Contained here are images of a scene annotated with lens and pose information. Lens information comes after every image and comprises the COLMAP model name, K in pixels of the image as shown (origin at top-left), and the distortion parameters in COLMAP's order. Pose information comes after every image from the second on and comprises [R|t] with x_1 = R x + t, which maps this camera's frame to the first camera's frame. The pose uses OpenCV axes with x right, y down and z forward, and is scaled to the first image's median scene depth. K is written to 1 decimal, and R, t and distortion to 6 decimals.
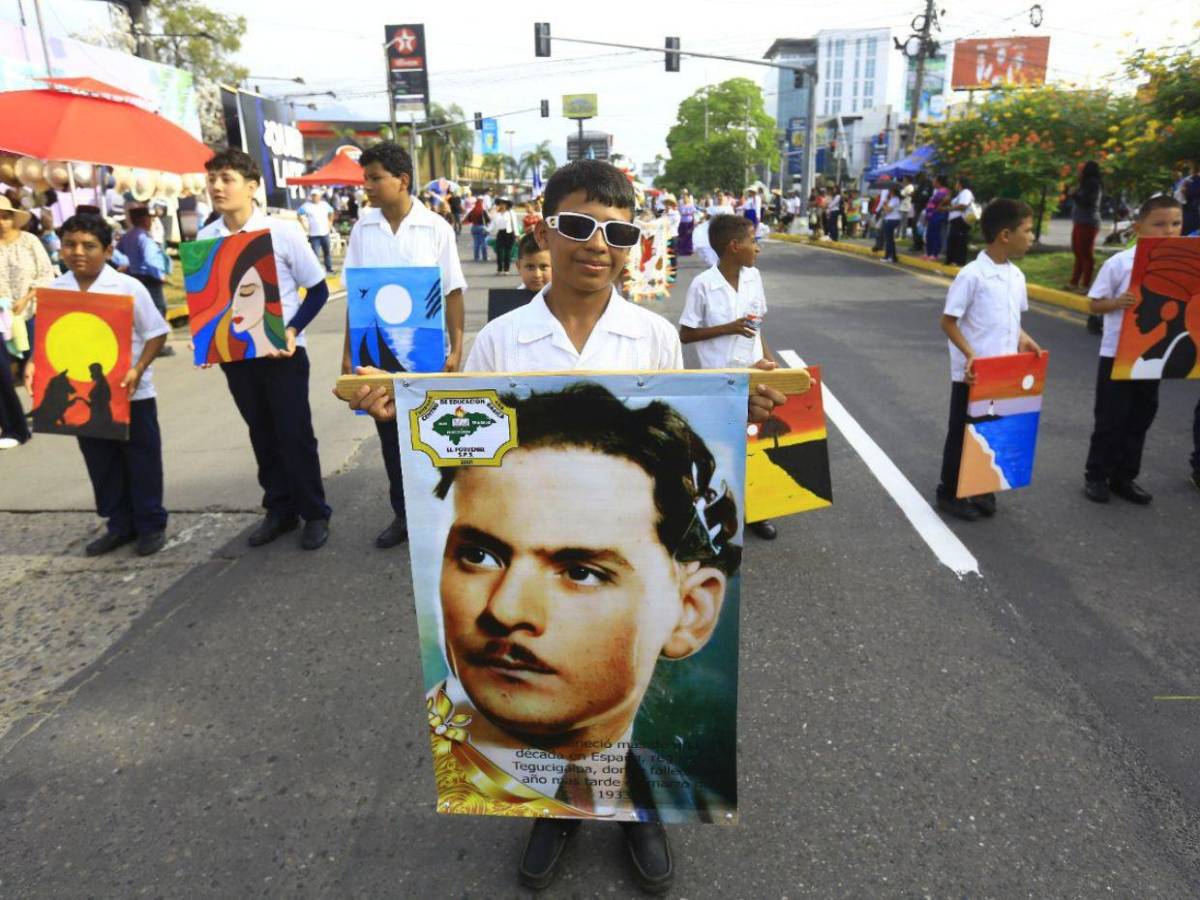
lens RADIAL K [[825.3, 0, 597.3], [0, 825.3, 442.1], [0, 0, 1]] dist [-0.049556, 0.061238]
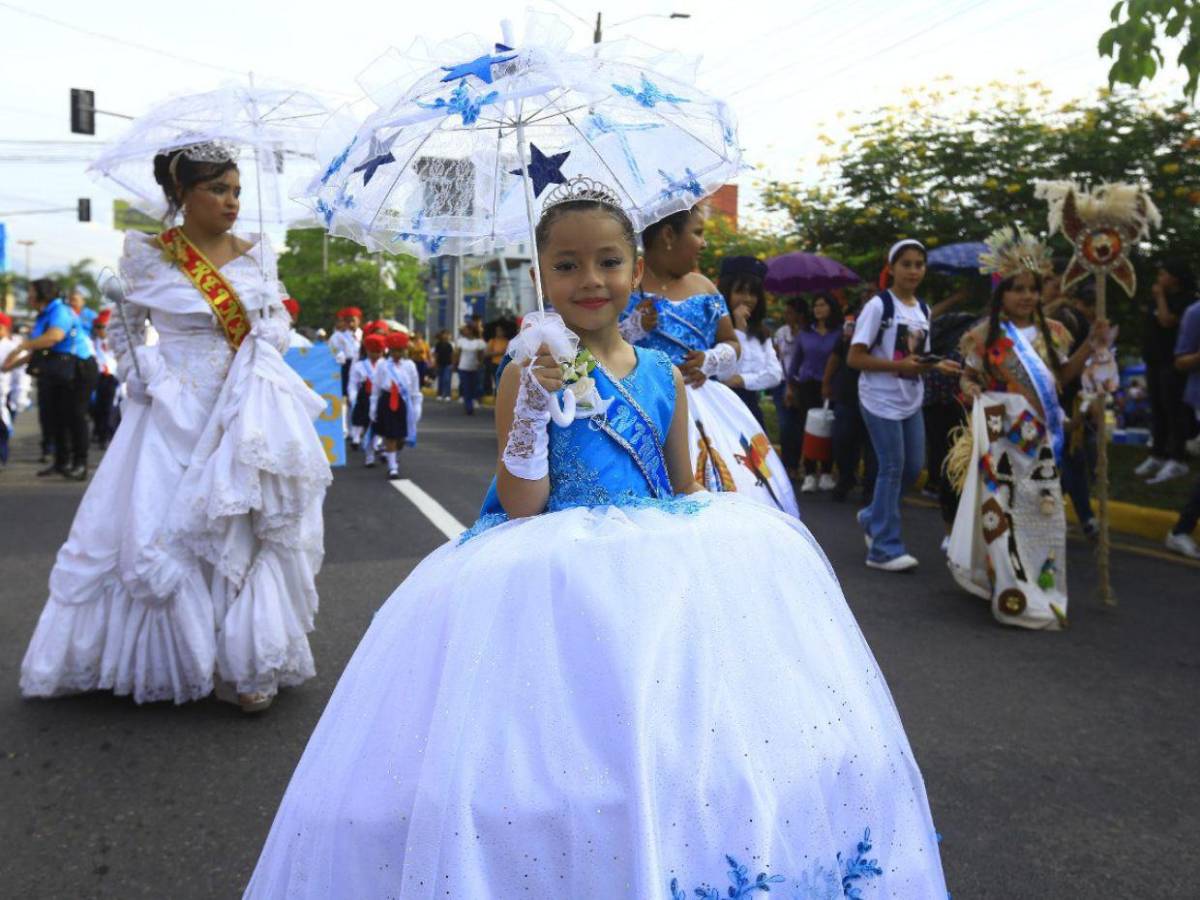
lens RADIAL K [[1176.7, 0, 598.6], [0, 1176.7, 440.7], [0, 0, 1]] dist [-0.010704, 0.120372]
pose [[0.938058, 0.019145, 0.345950, 0.001548], [0.056682, 0.976541, -0.207739, 0.012608], [-0.341812, 0.214481, 0.914966, -0.016274]]
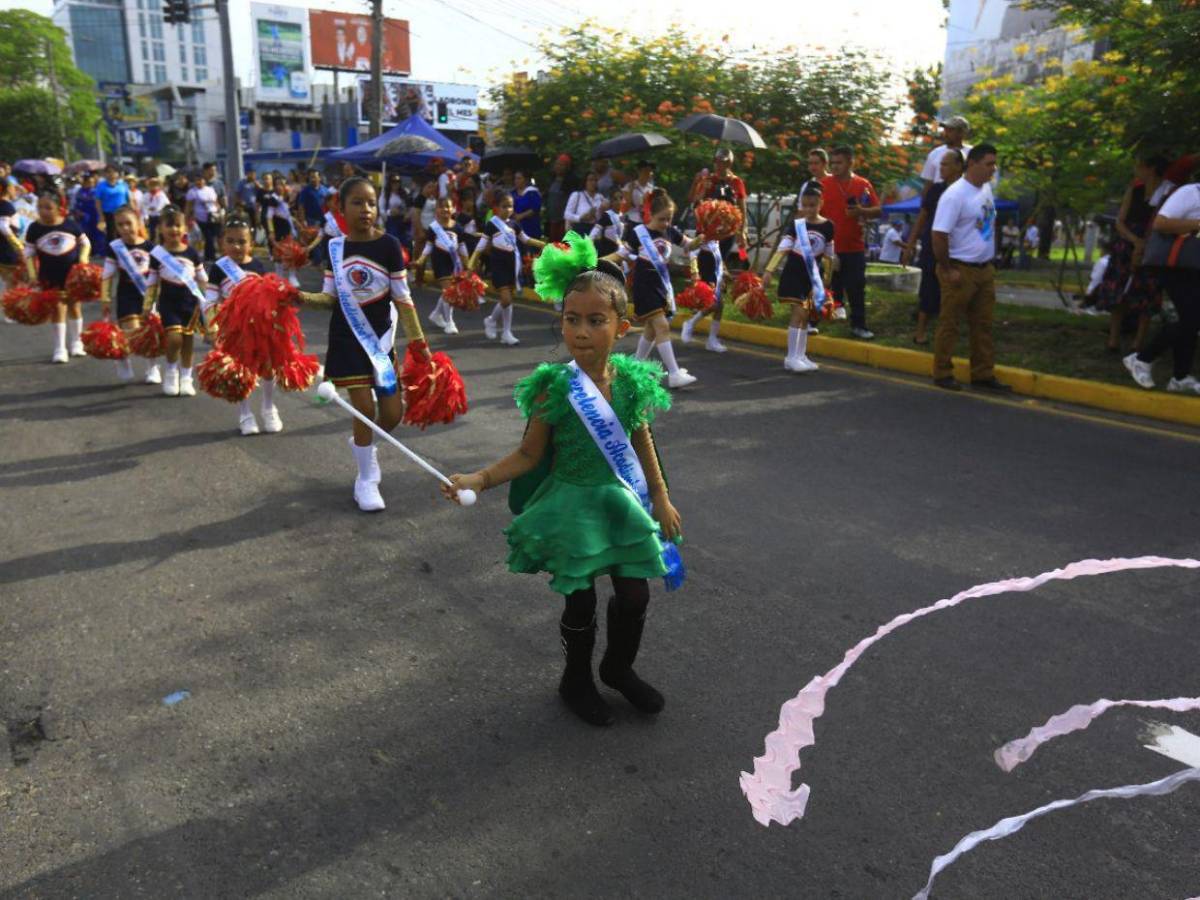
lens RADIAL K [[976.5, 0, 596.1], [0, 976.5, 446.6], [0, 0, 1]] dist [-0.039700, 0.083072]
pose [[0.776507, -0.123533, 0.617880, -0.012399], [0.144673, 0.989350, 0.015987, -0.027672], [-0.613275, 0.076976, 0.786109, 0.100292]]
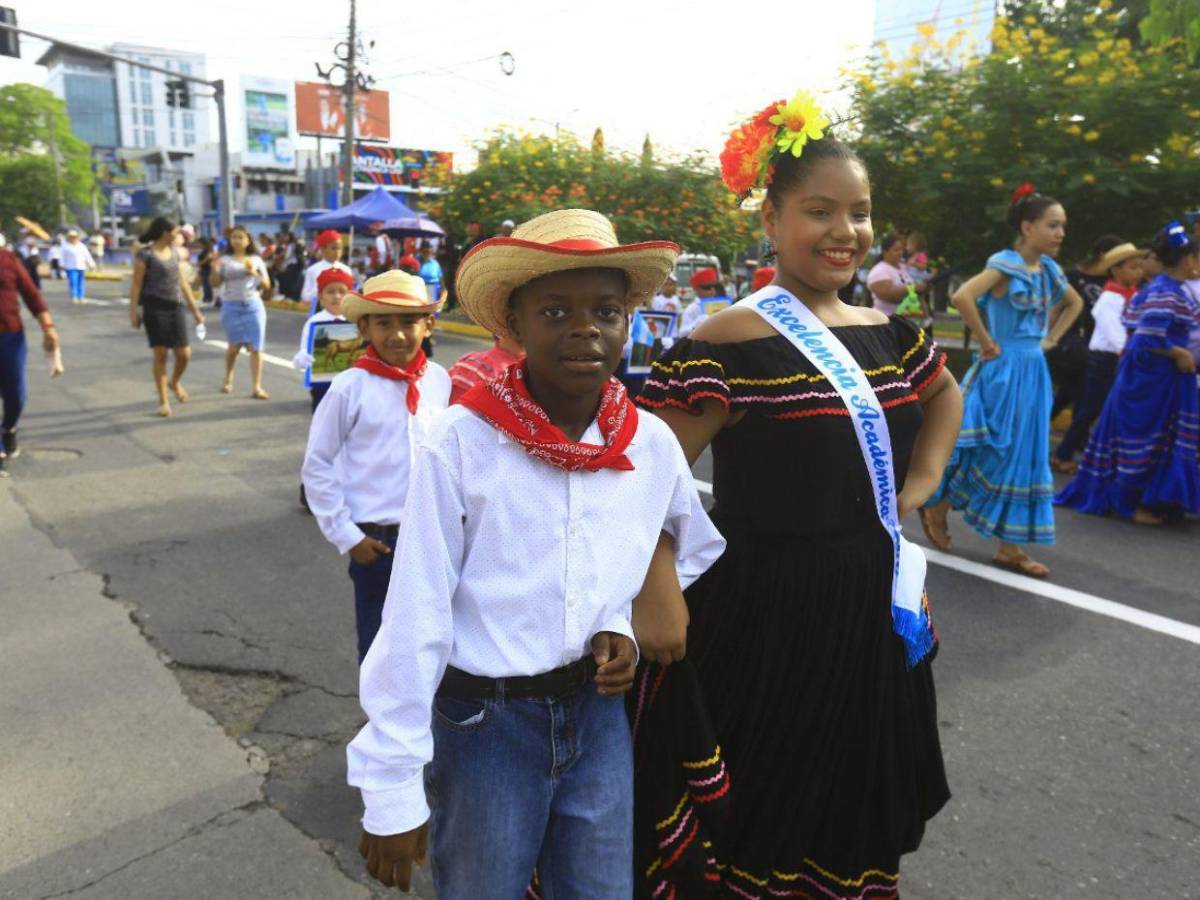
lens RADIAL K [[976.5, 0, 596.1], [0, 976.5, 446.6], [0, 0, 1]] dist [-0.039700, 0.083072]
pose [[0.764246, -0.087714, 0.638932, -0.036720], [0.146096, 0.988500, -0.039046, -0.010565], [-0.628159, 0.123186, 0.768272, 0.042698]]
